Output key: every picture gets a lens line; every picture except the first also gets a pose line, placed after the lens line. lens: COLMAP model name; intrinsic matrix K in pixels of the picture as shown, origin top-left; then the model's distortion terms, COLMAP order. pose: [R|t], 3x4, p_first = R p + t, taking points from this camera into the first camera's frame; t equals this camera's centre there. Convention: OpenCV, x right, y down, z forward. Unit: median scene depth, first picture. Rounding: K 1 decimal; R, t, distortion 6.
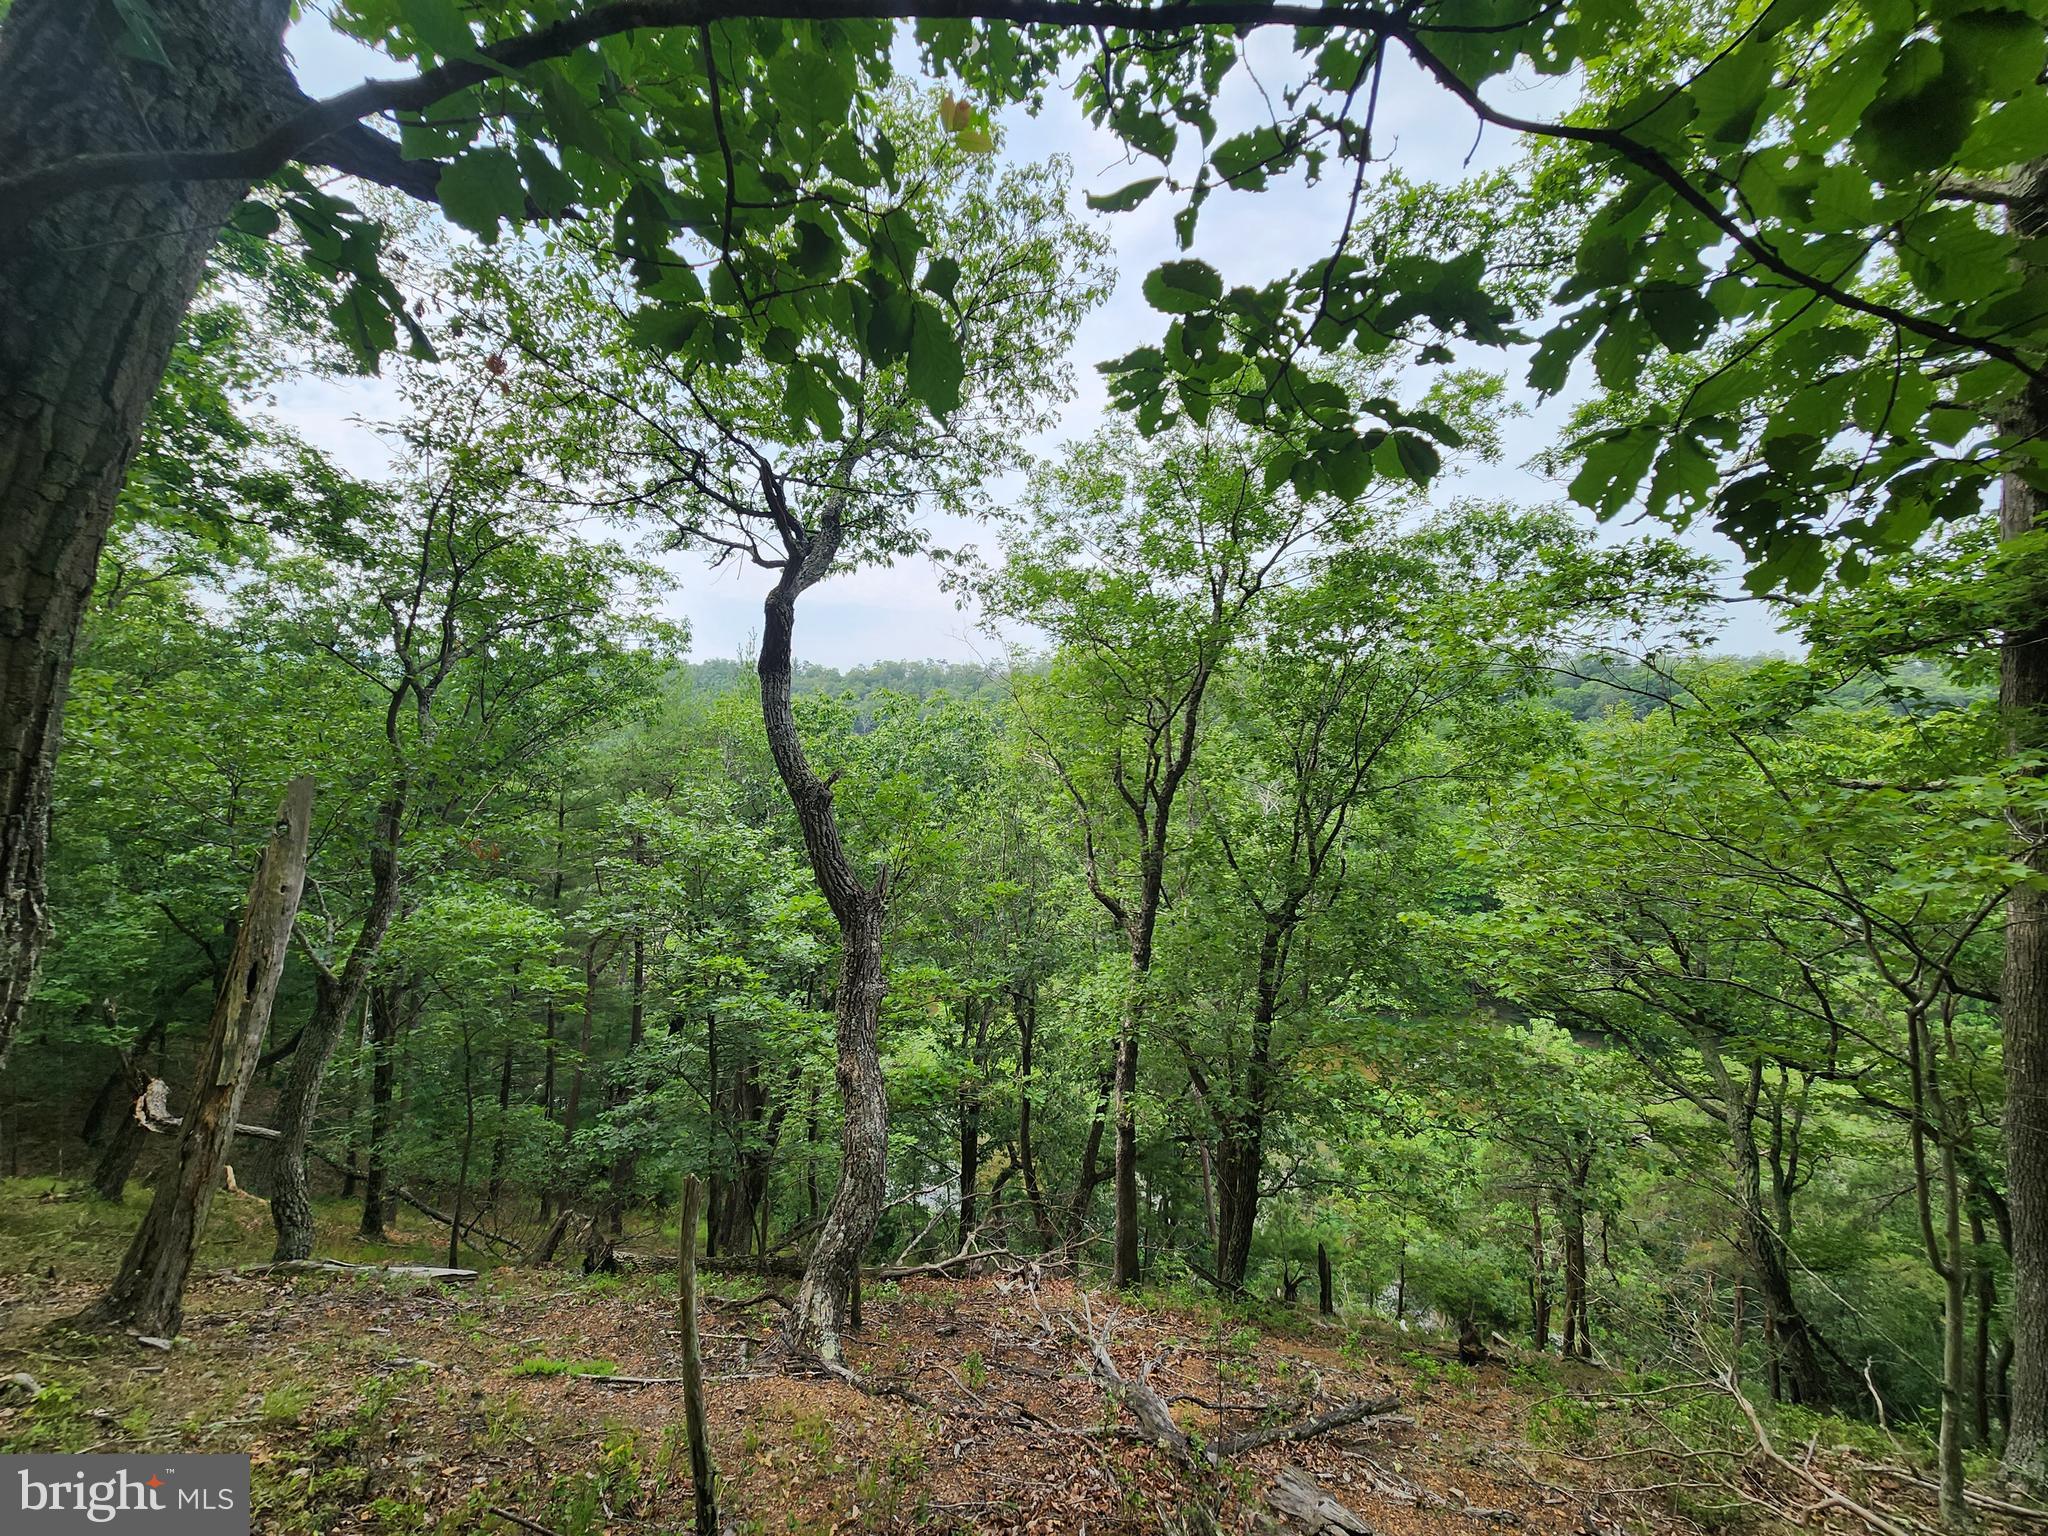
lens RADIAL K [[827.9, 0, 1006.8], [0, 827.9, 770.9], [0, 0, 1]] dist [0.000511, -0.003778]
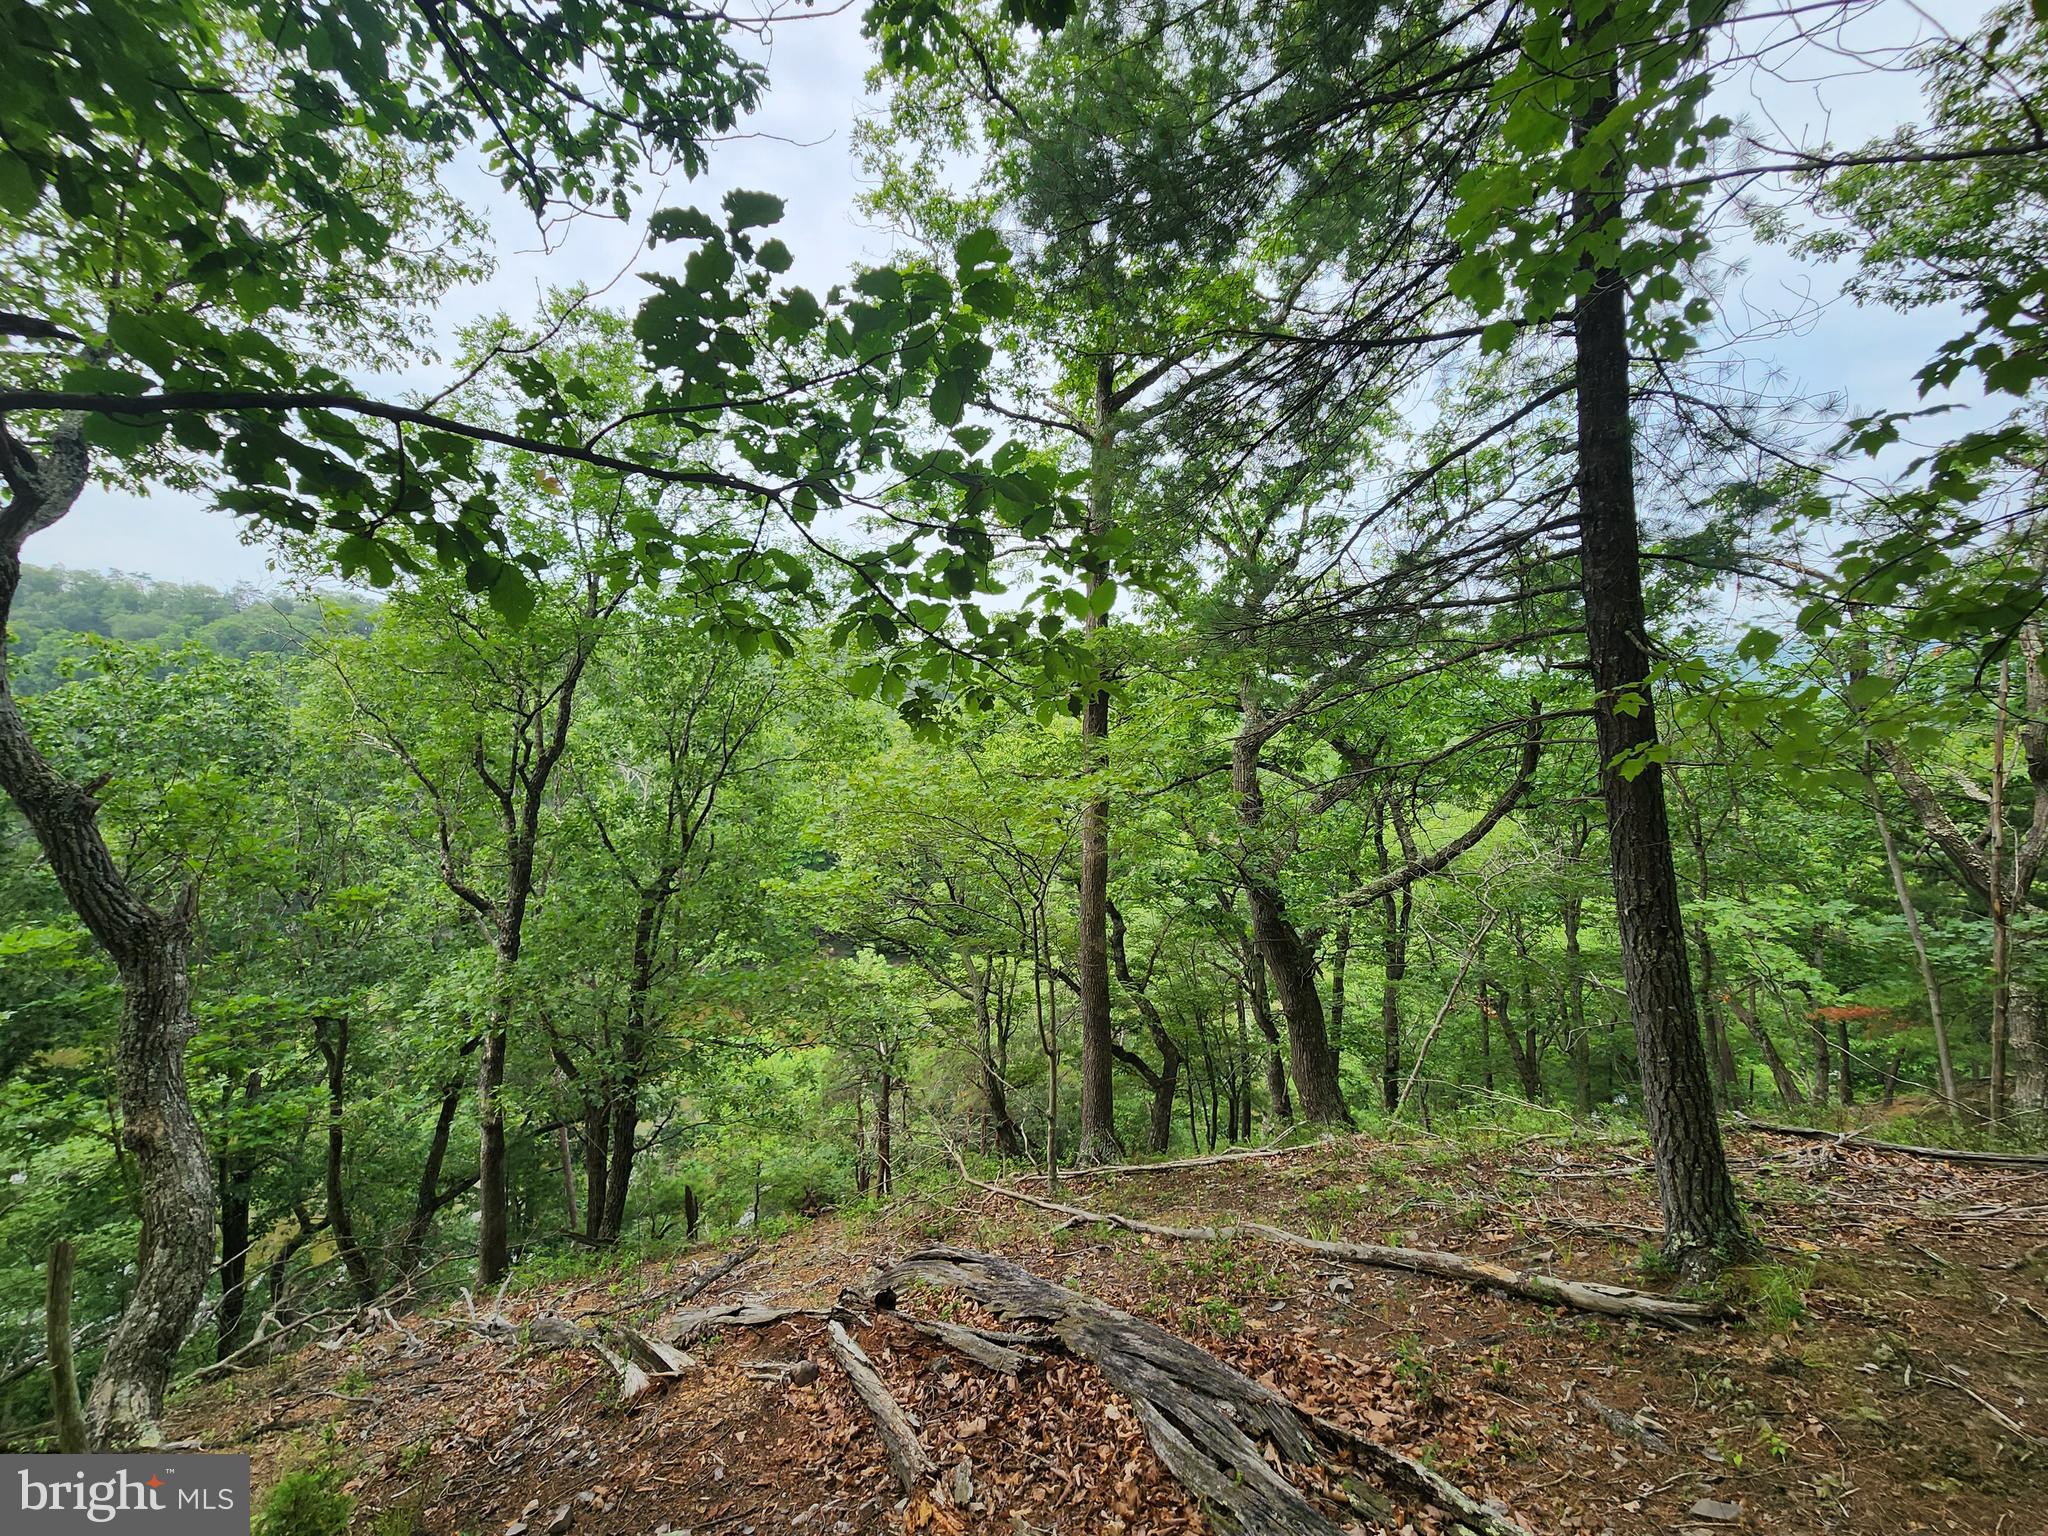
lens RADIAL K [[827.9, 0, 1004.2], [0, 827.9, 769.6], [0, 0, 1]] dist [0.000511, -0.003778]
pose [[0.742588, -0.008902, 0.669689, -0.056100], [-0.016400, 0.999370, 0.031470, -0.025376], [-0.669548, -0.034352, 0.741974, -0.107838]]
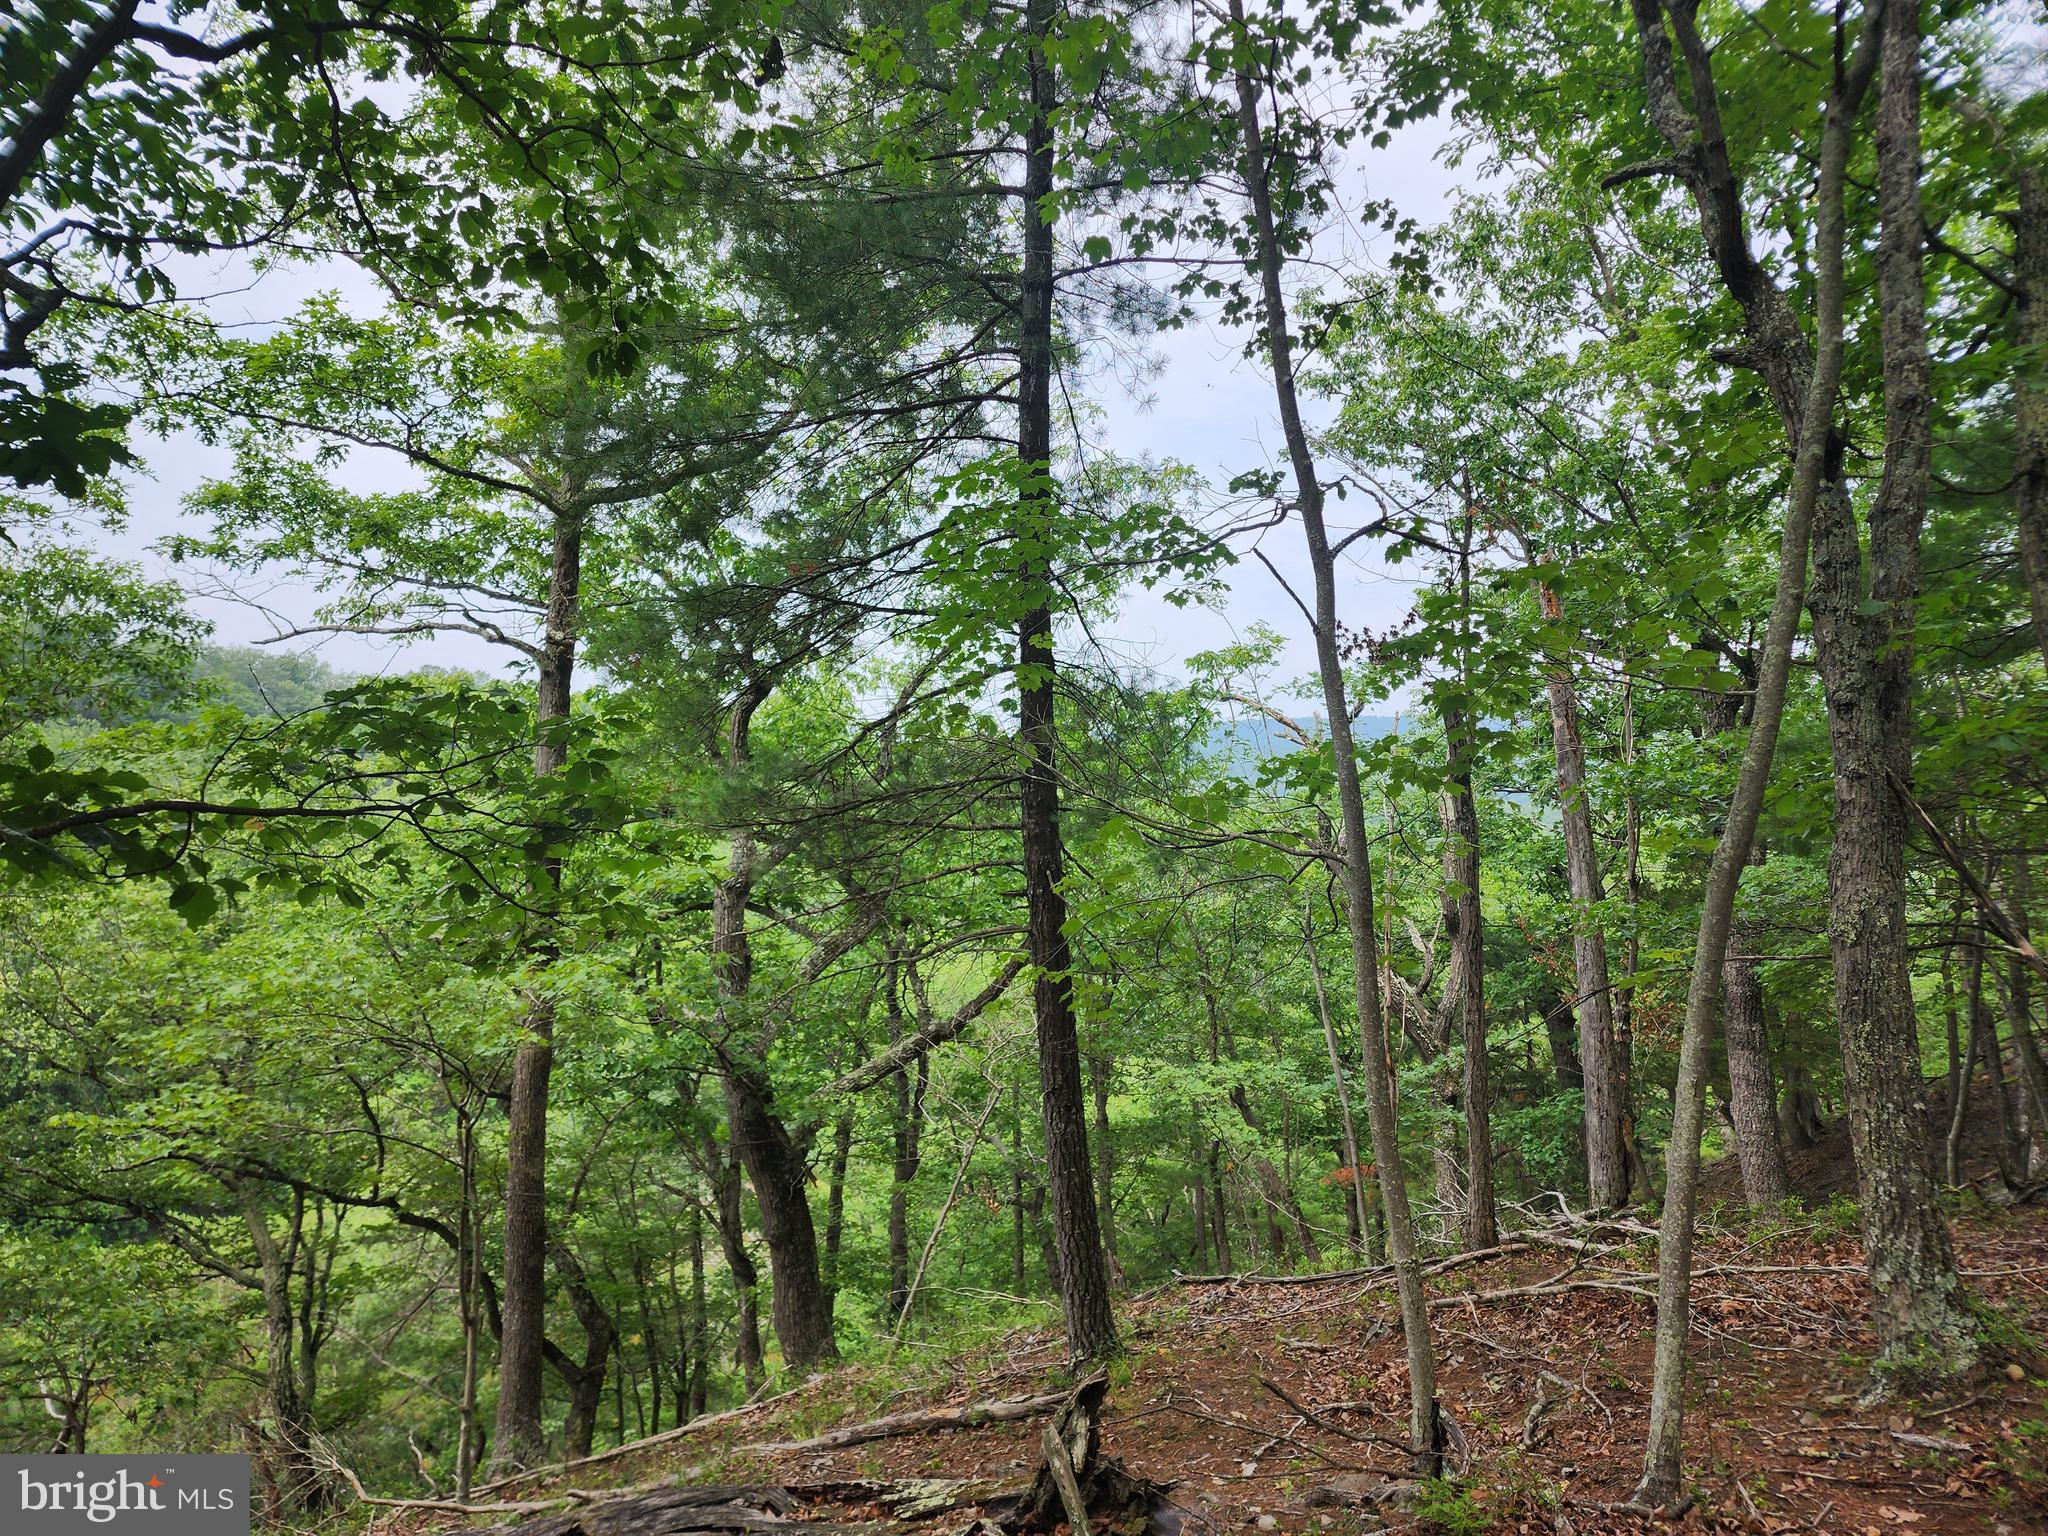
lens RADIAL K [[1347.7, 0, 1011.9], [0, 1347.7, 764.5], [0, 0, 1]] dist [0.061120, -0.056742]
pose [[0.327737, 0.069962, 0.942175, -0.321641], [-0.046550, 0.997239, -0.057858, -0.091493], [-0.943622, -0.024896, 0.330088, -0.241698]]
